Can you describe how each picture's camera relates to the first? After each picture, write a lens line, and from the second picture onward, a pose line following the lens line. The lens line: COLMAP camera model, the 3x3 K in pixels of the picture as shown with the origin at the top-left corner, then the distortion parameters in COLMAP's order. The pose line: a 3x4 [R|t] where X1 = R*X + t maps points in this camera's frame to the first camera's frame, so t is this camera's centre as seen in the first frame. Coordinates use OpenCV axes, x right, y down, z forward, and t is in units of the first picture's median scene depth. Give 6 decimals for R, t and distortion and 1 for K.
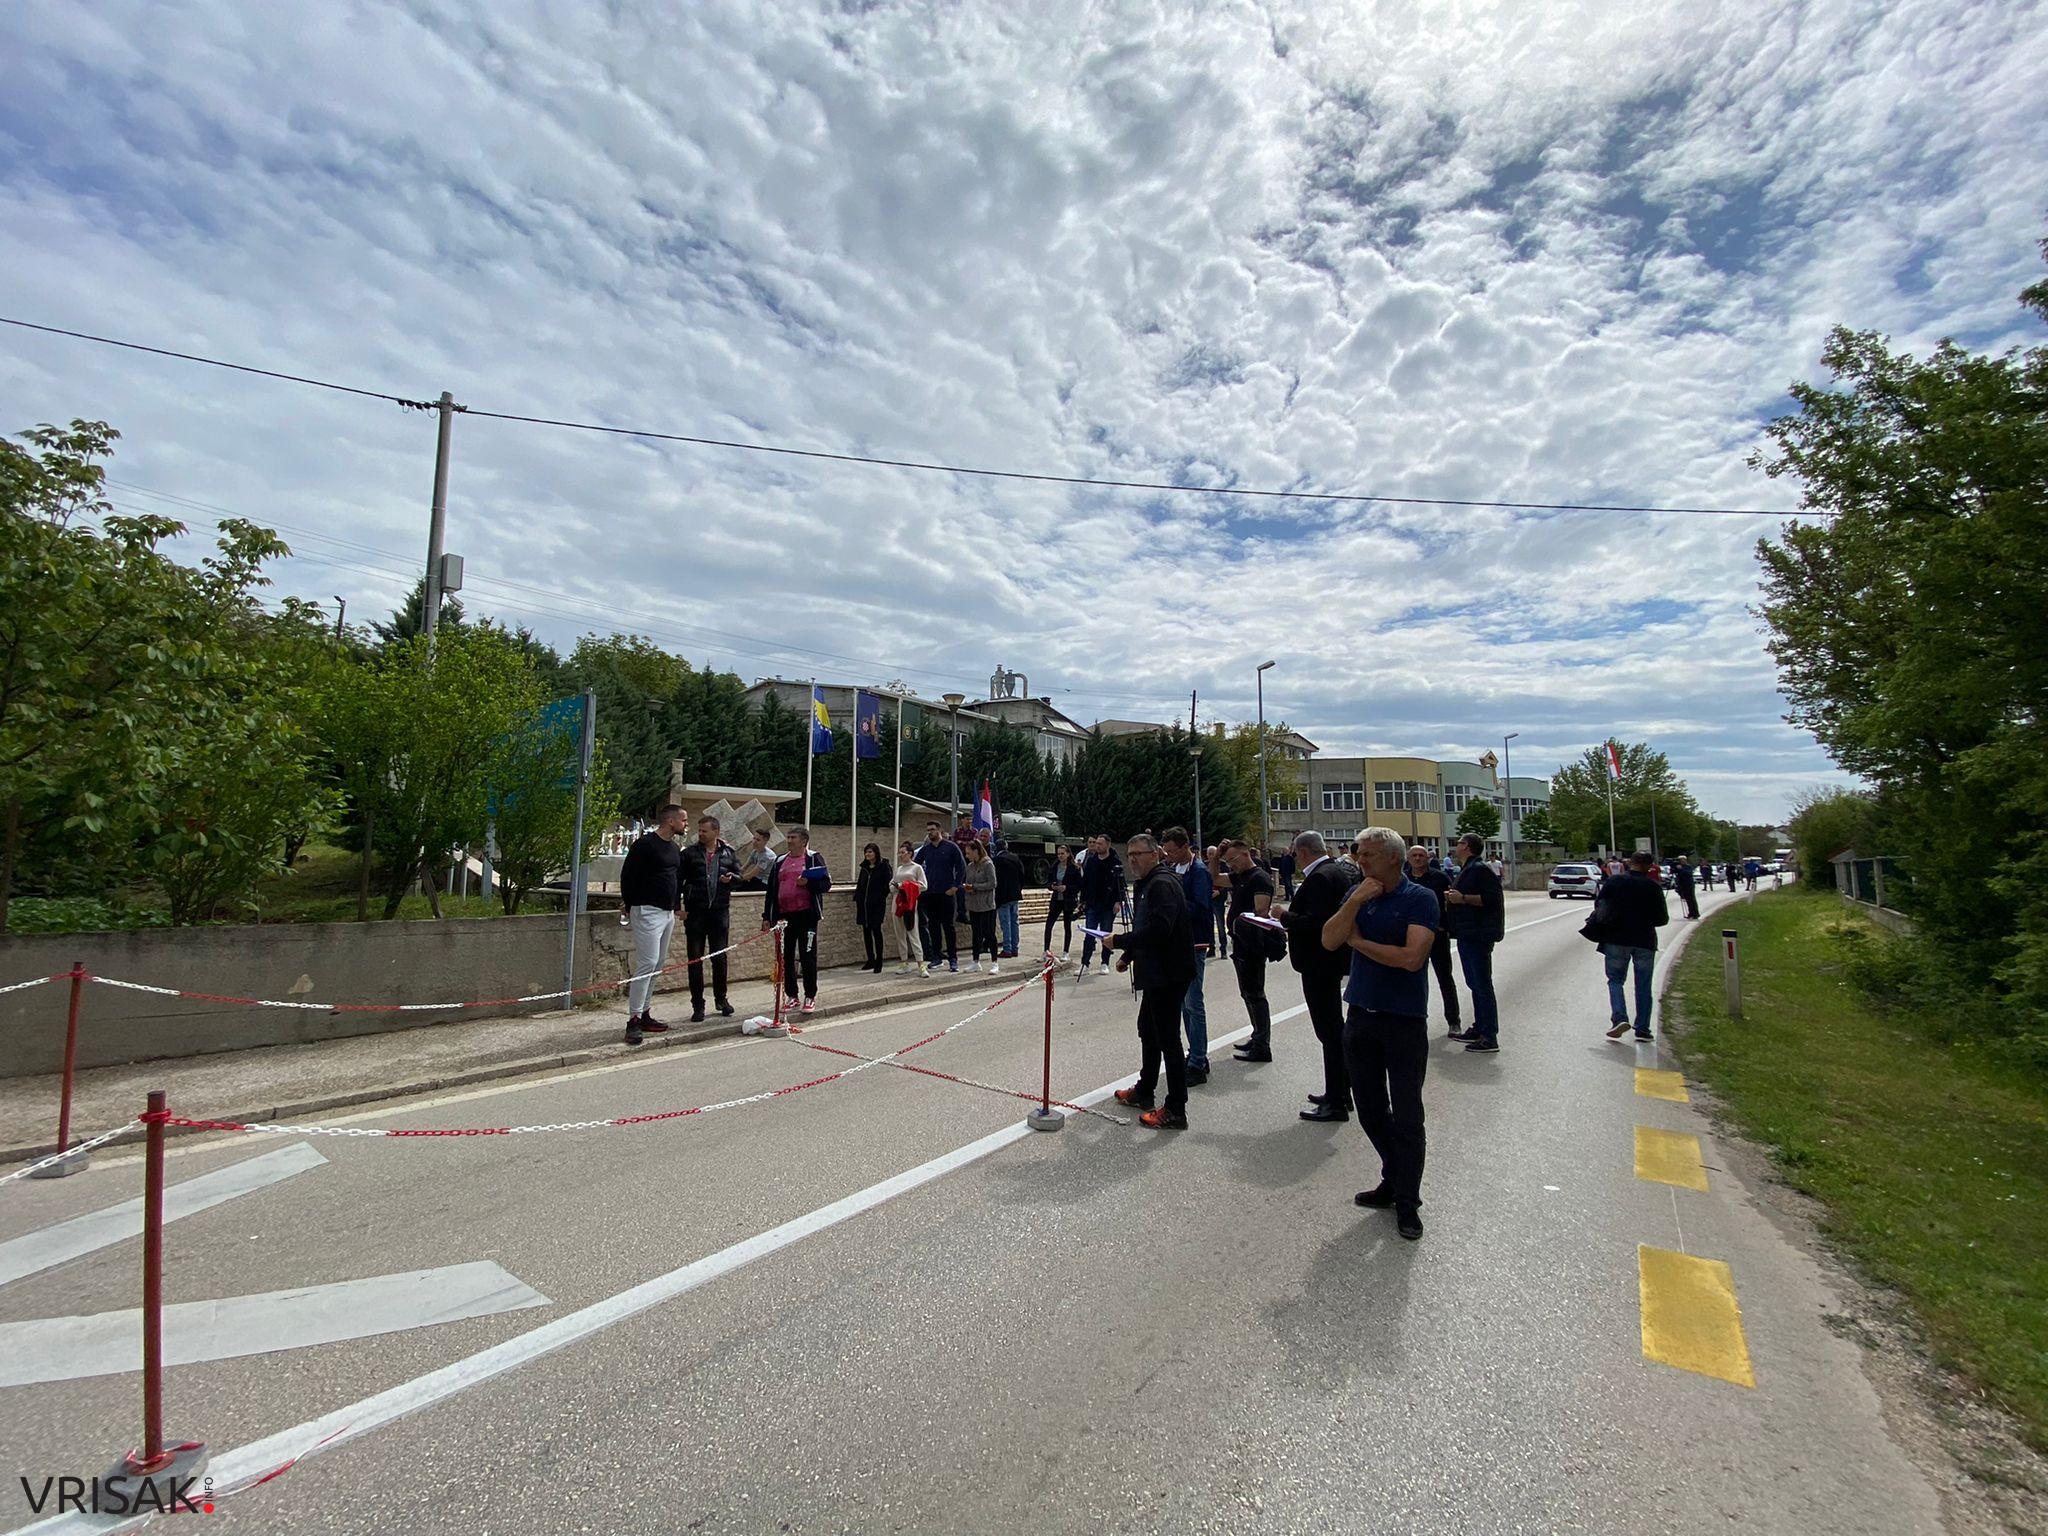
lens RADIAL K [[826.4, 0, 1024.0], [0, 826.4, 768.0], [0, 0, 1]] dist [0.032023, 0.000035]
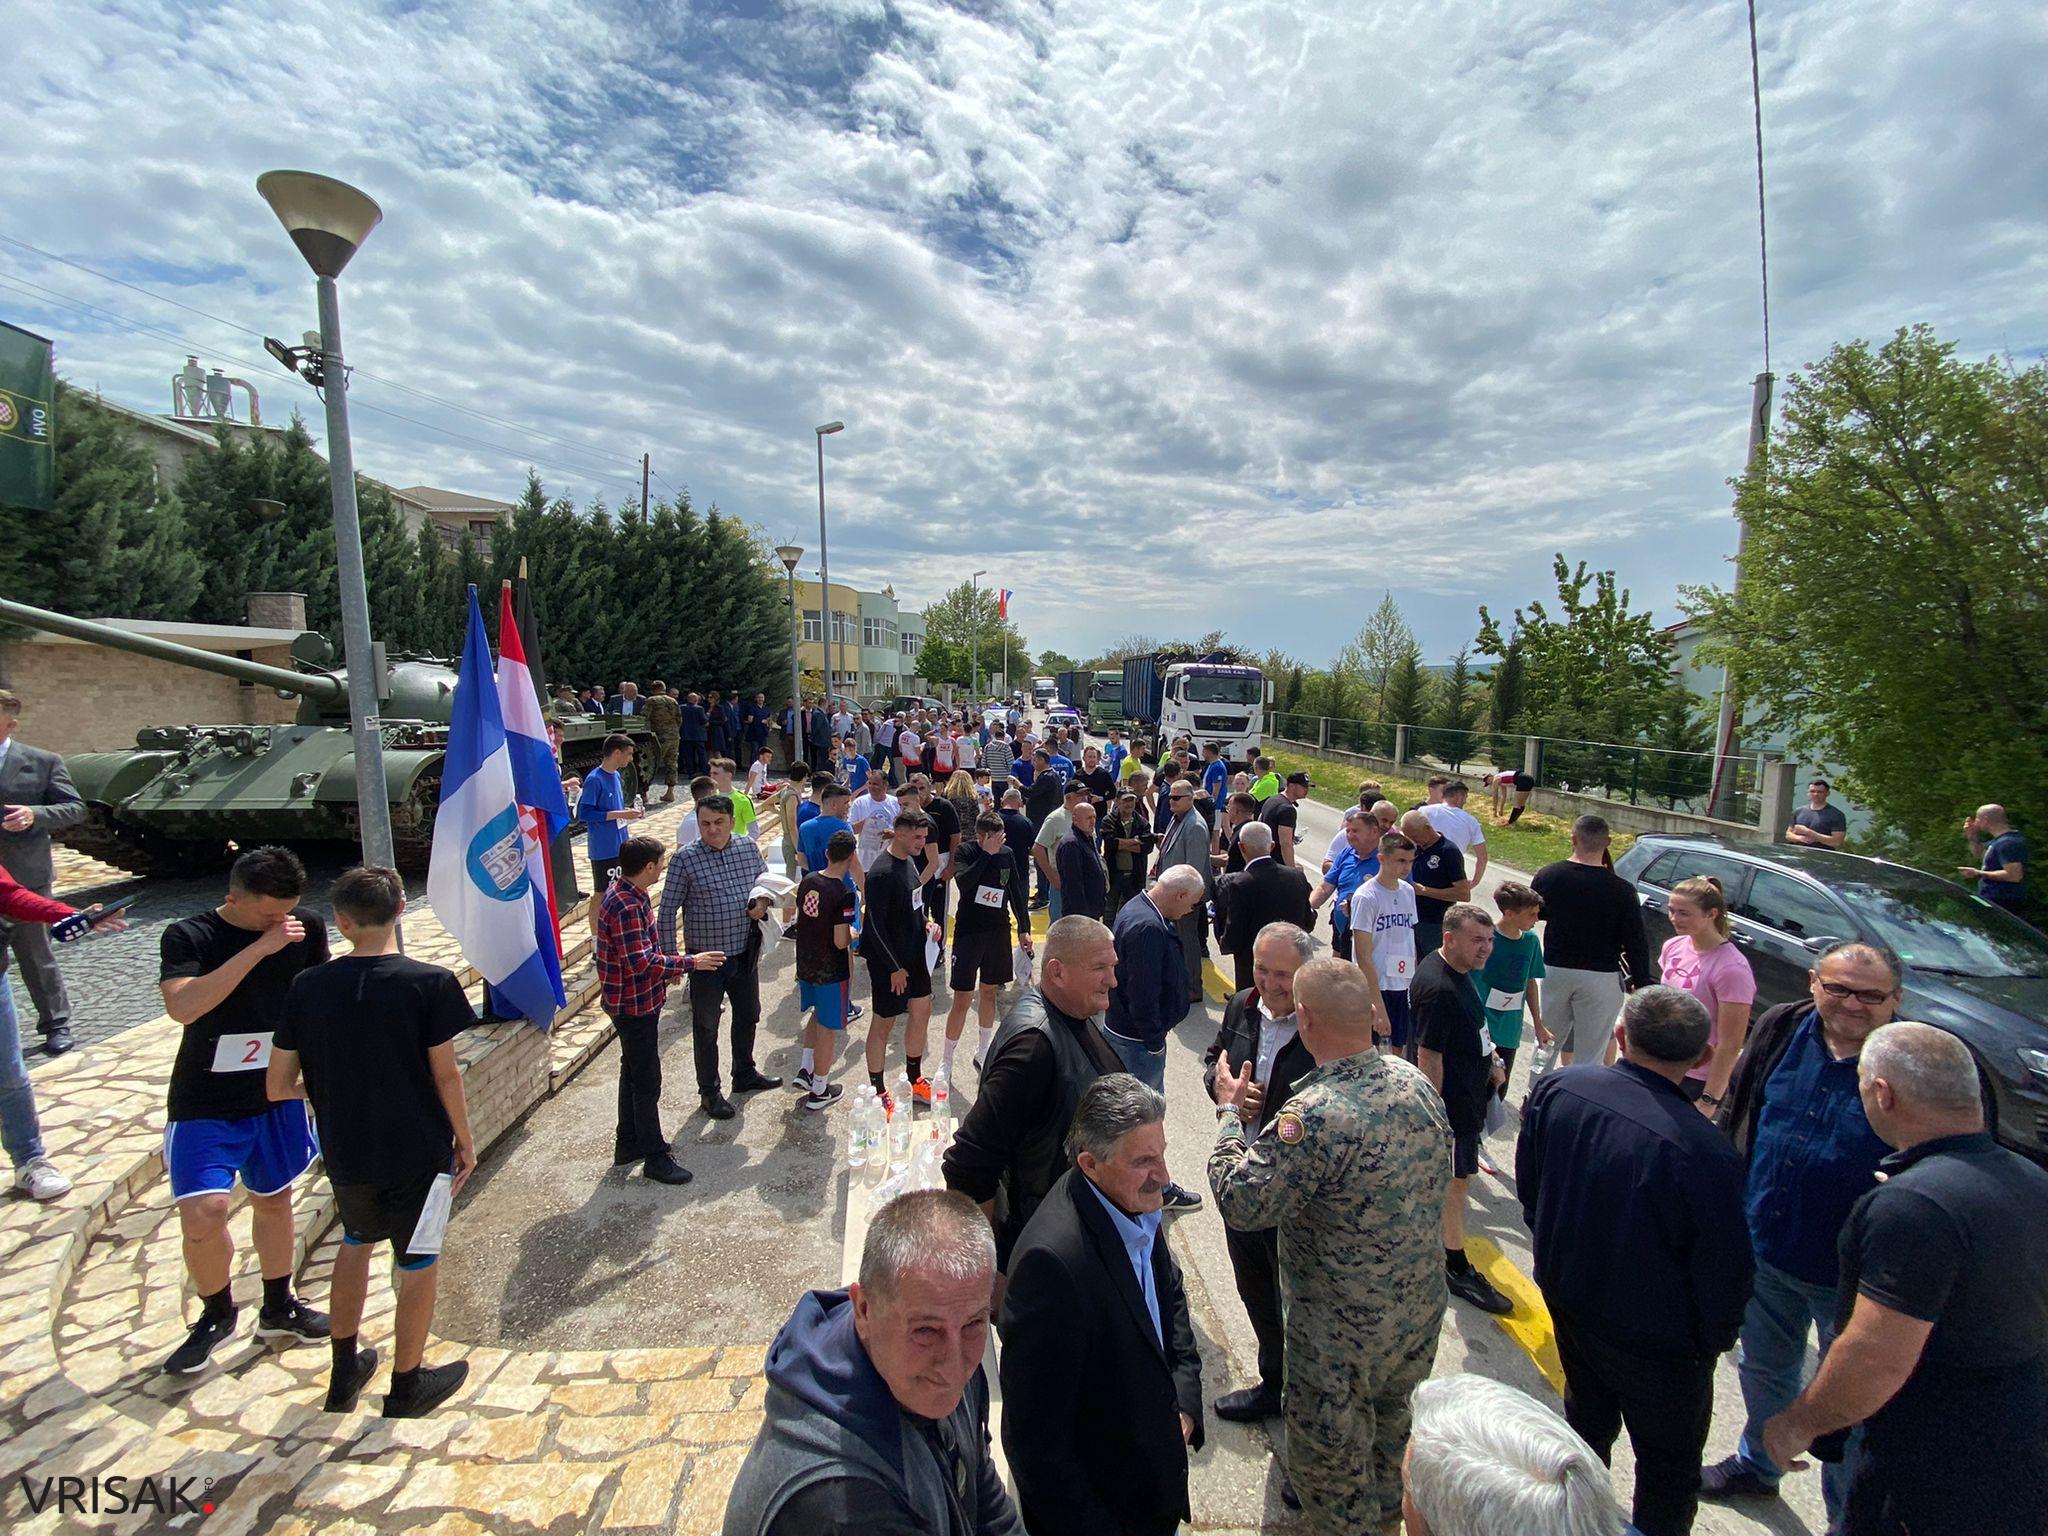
lens RADIAL K [[835.2, 0, 1022.0], [0, 835.2, 779.8], [0, 0, 1]] dist [0.017955, -0.019357]
pose [[0.726391, -0.072267, 0.683472, -0.029919], [-0.084280, 0.977585, 0.192937, 0.002779], [-0.682095, -0.197750, 0.704018, 0.178700]]
